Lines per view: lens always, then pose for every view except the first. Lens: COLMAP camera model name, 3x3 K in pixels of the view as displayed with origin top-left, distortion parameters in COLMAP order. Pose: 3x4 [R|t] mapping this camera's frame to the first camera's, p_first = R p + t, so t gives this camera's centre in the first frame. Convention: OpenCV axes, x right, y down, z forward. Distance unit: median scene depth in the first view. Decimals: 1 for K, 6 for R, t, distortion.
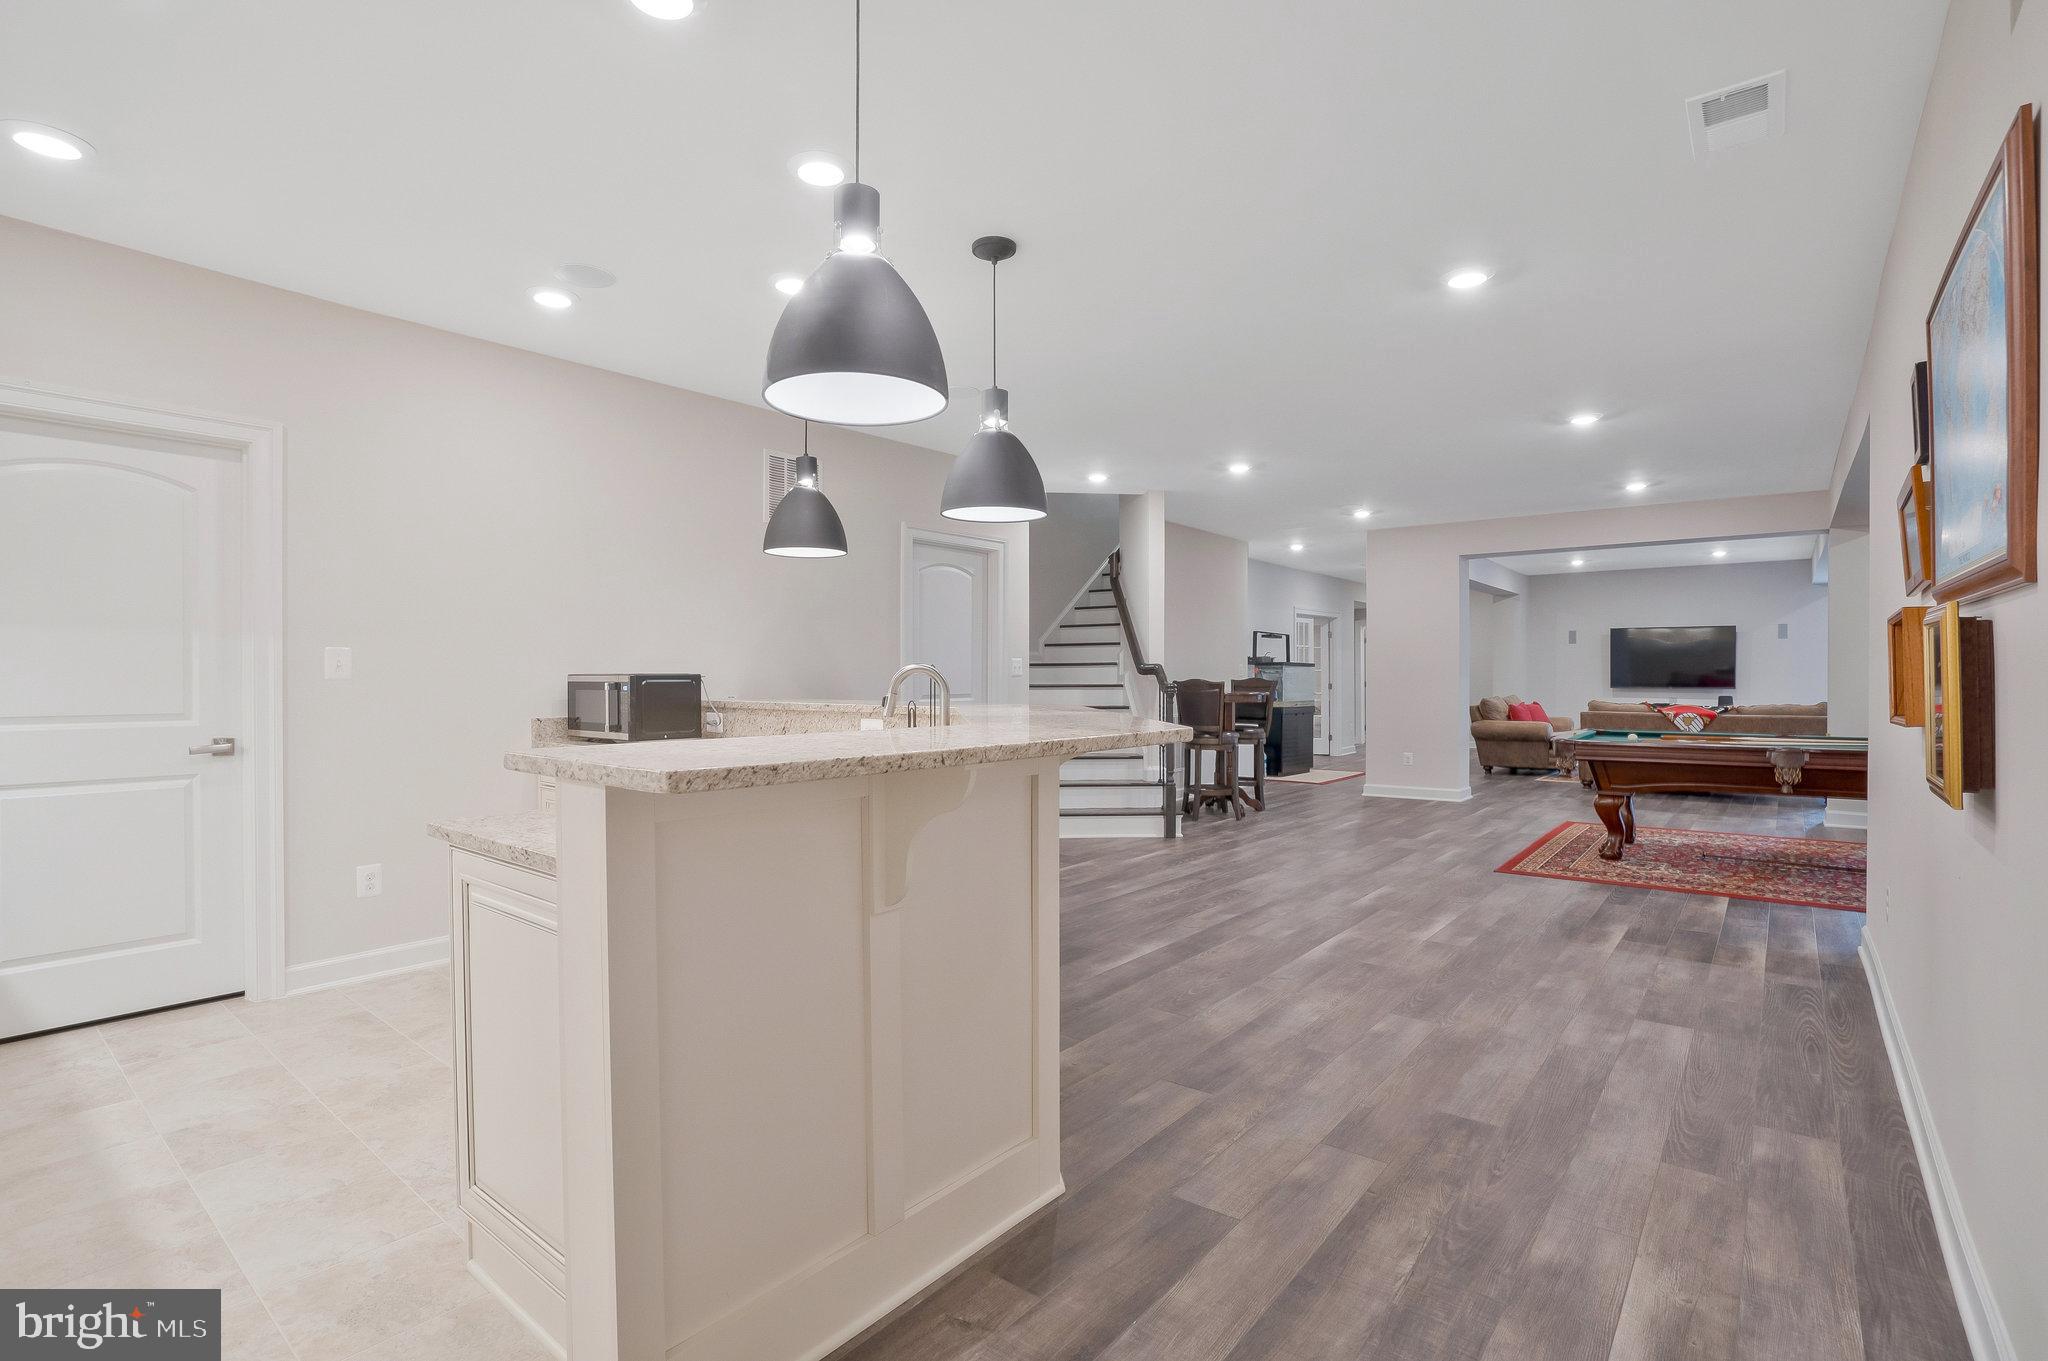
lens RADIAL K [[973.4, 0, 1019.9], [0, 973.4, 680.9], [0, 0, 1]] dist [-0.058200, 0.029276]
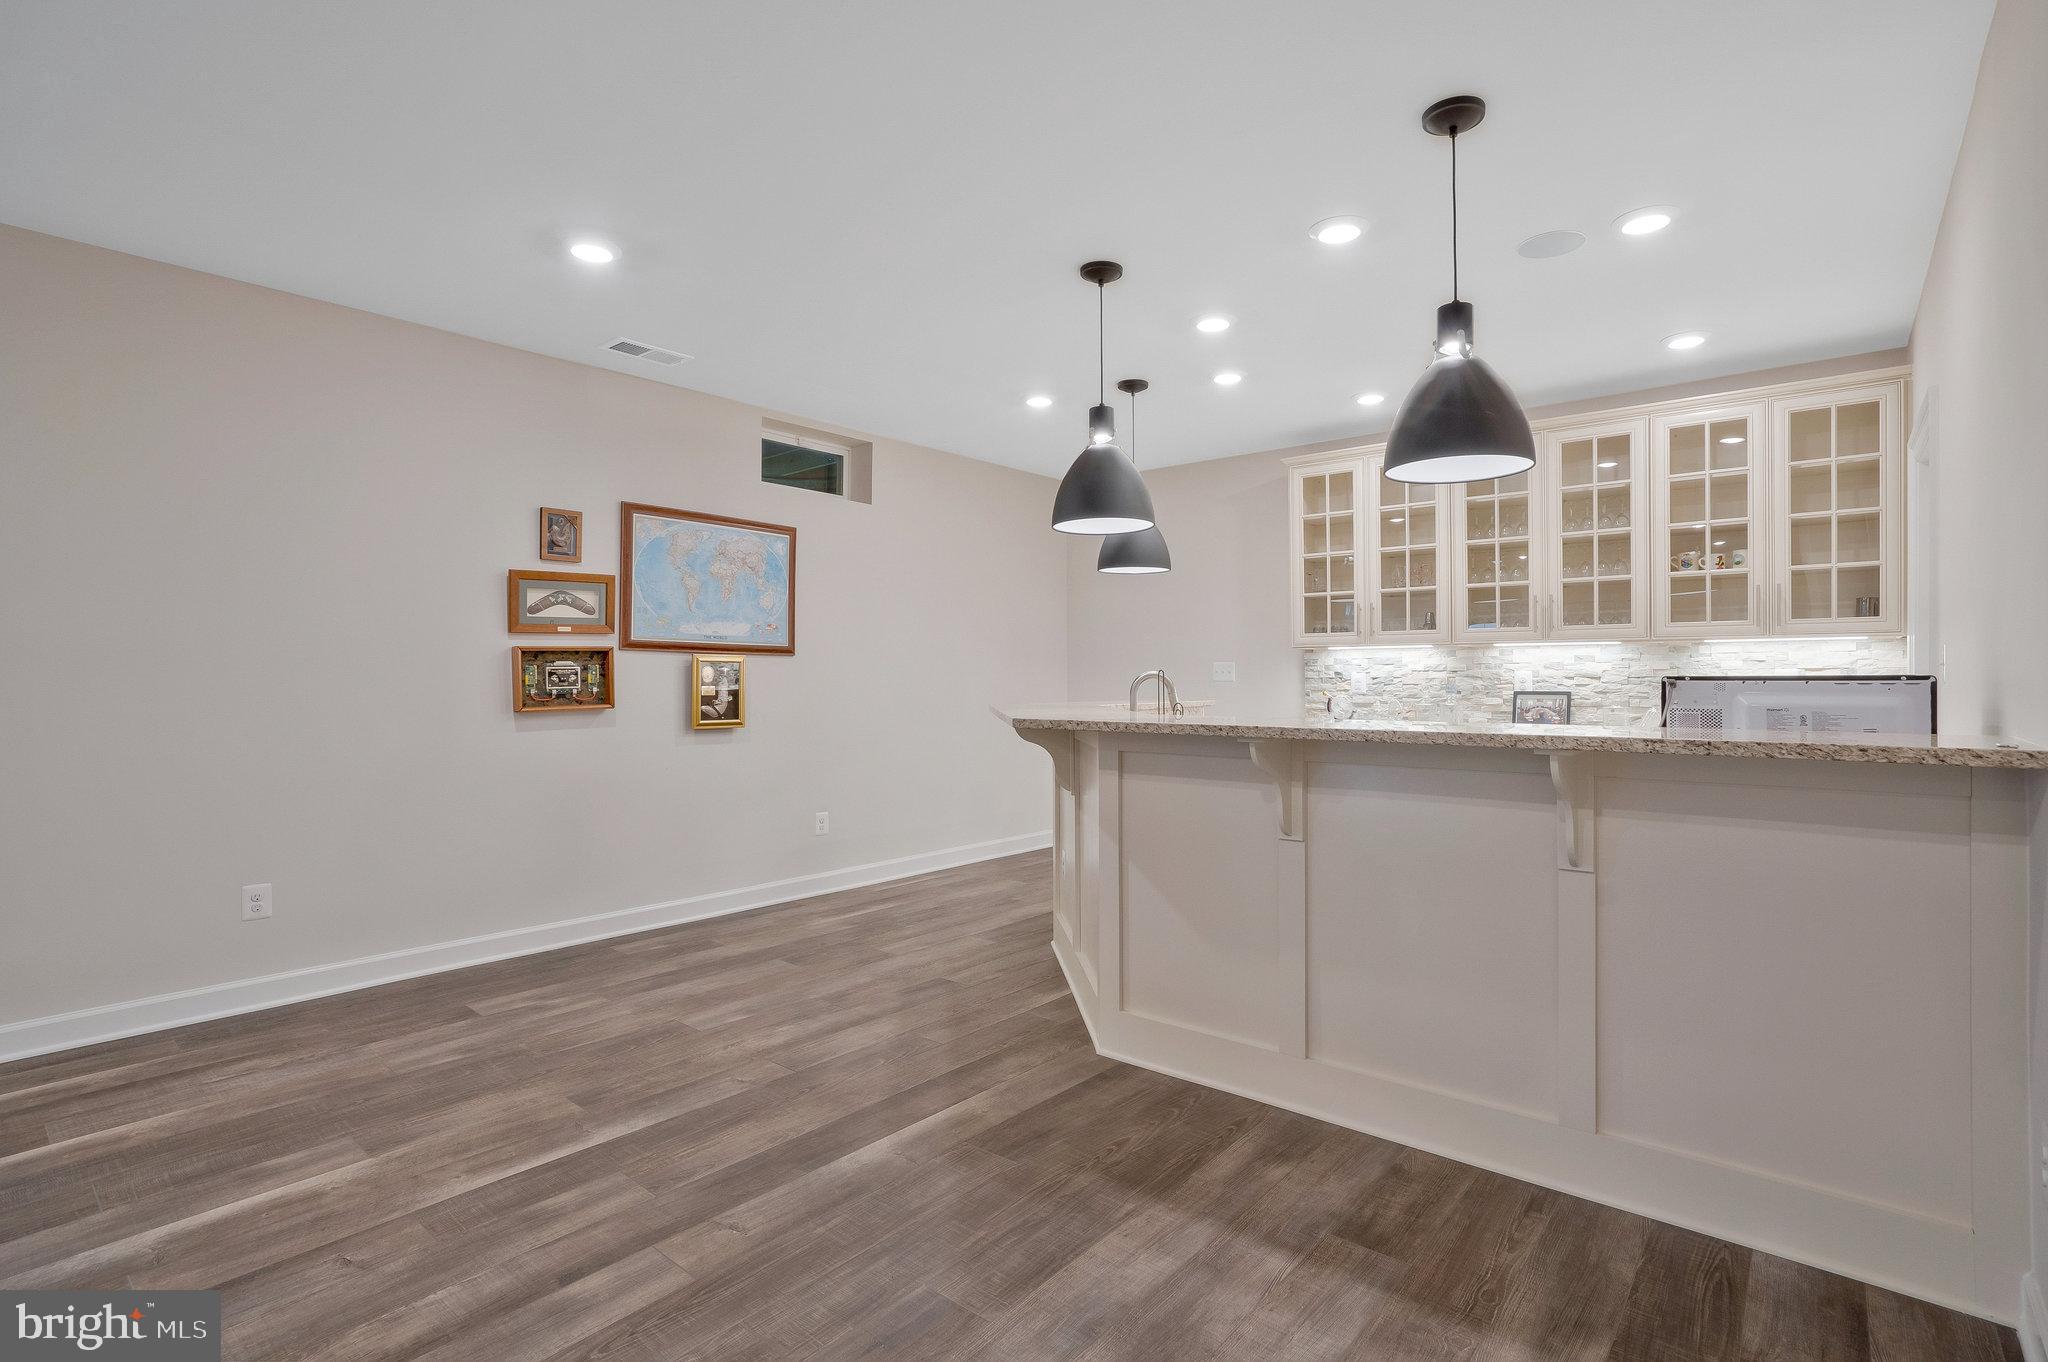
lens RADIAL K [[973.4, 0, 1019.9], [0, 973.4, 681.4], [0, 0, 1]] dist [-0.058200, 0.029276]
pose [[-0.999627, 0.003392, 0.027103, 0.030984], [0.003580, 0.999970, 0.006893, -0.009112], [-0.027079, 0.006987, -0.999609, 1.655219]]
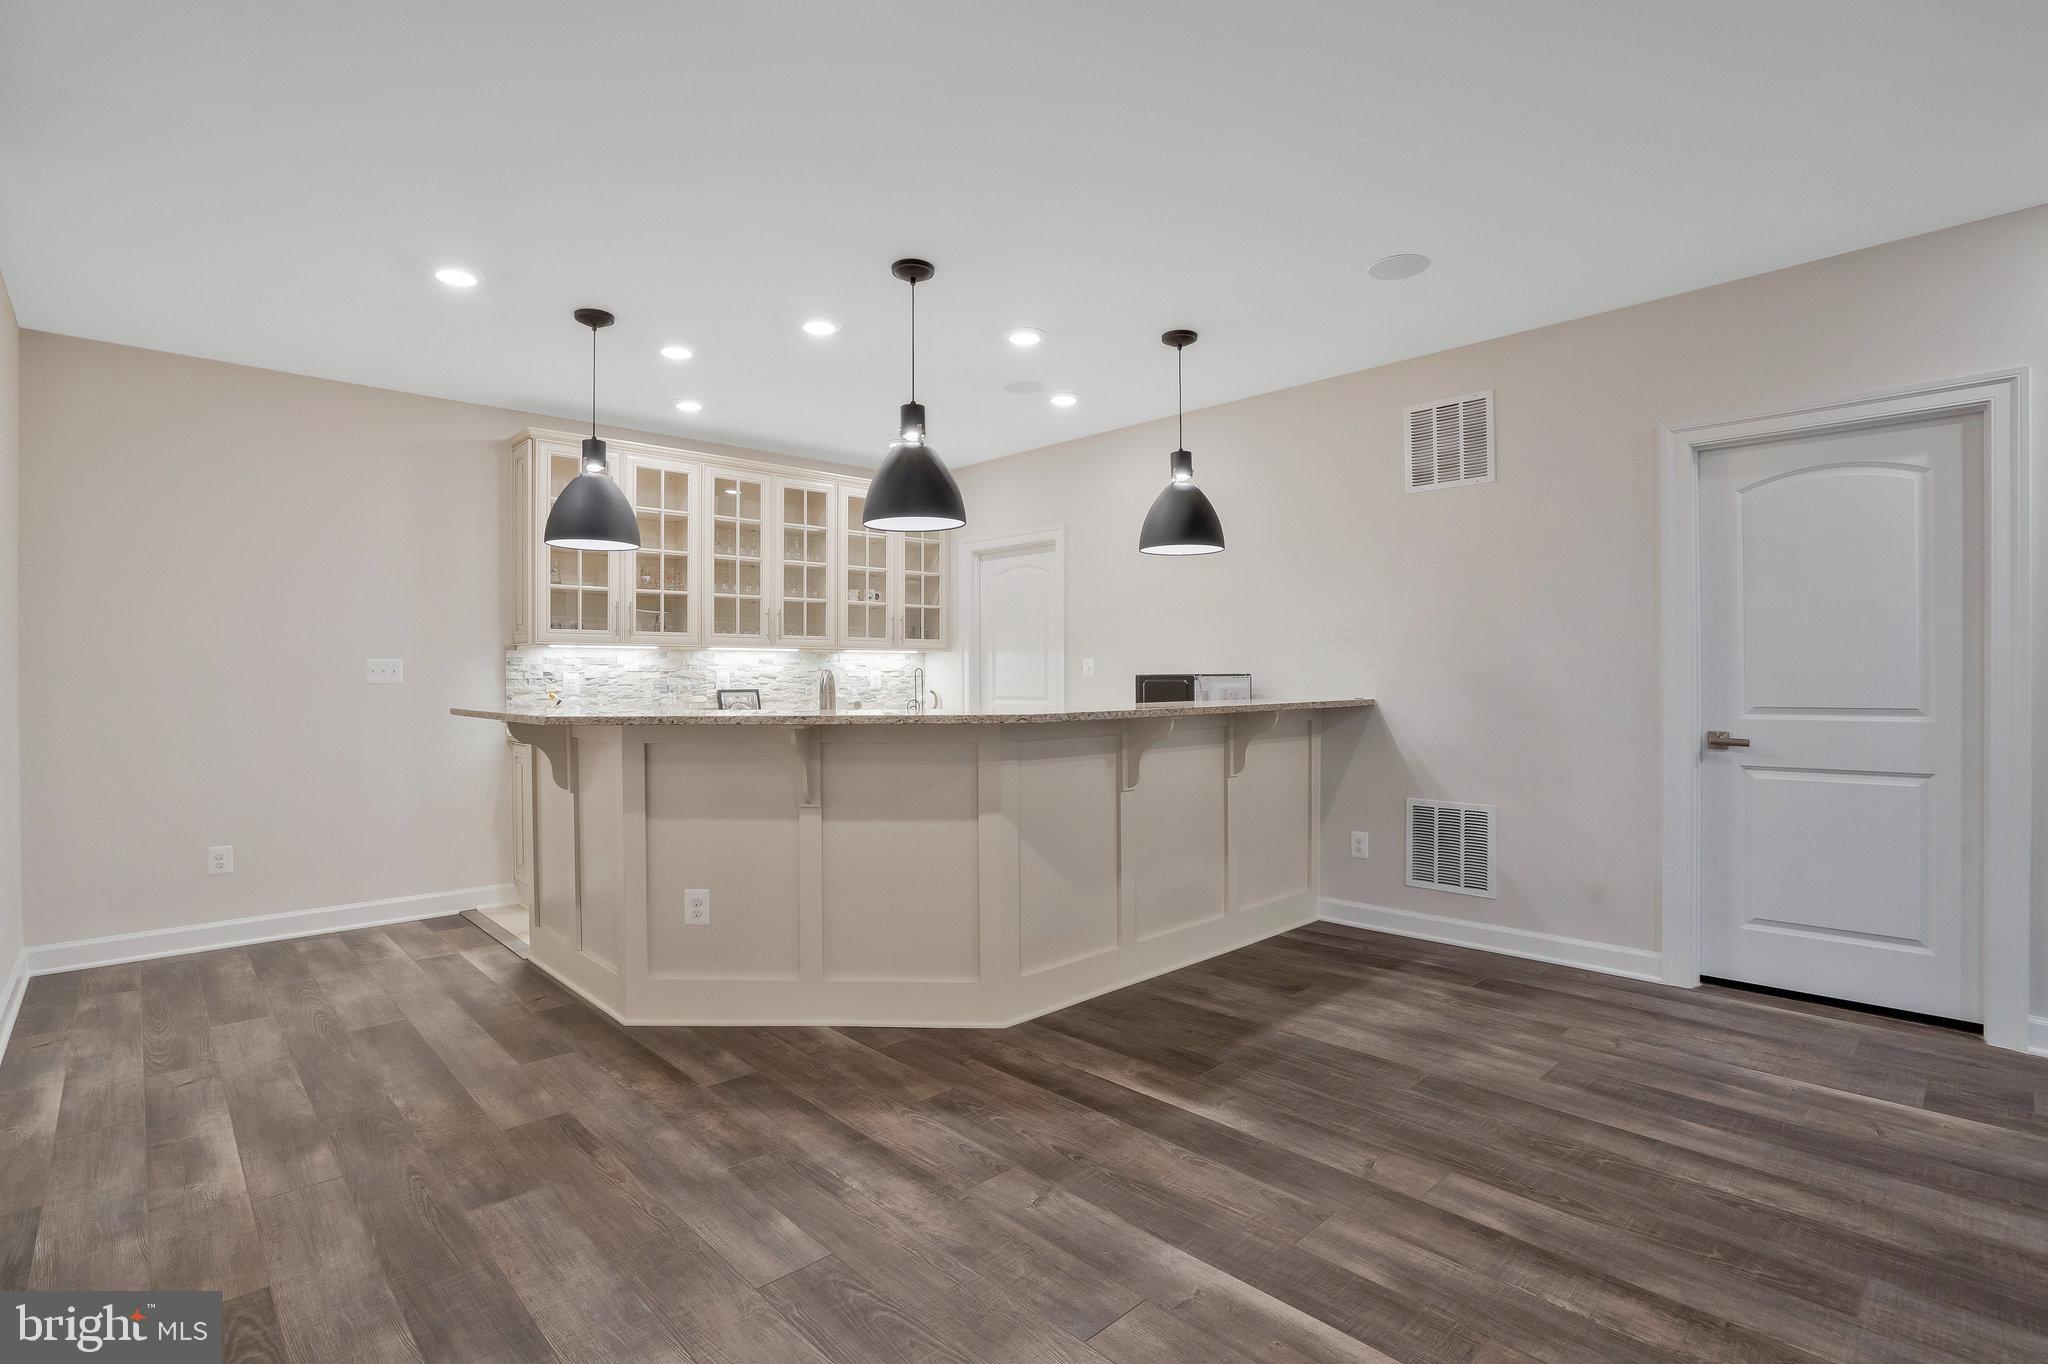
lens RADIAL K [[973.4, 0, 1019.9], [0, 973.4, 682.4], [0, 0, 1]] dist [-0.058200, 0.029276]
pose [[-0.135175, 0.009020, -0.990781, 0.803143], [0.000587, 0.999959, 0.009023, -0.008982], [0.990822, 0.000638, -0.135175, 1.011374]]
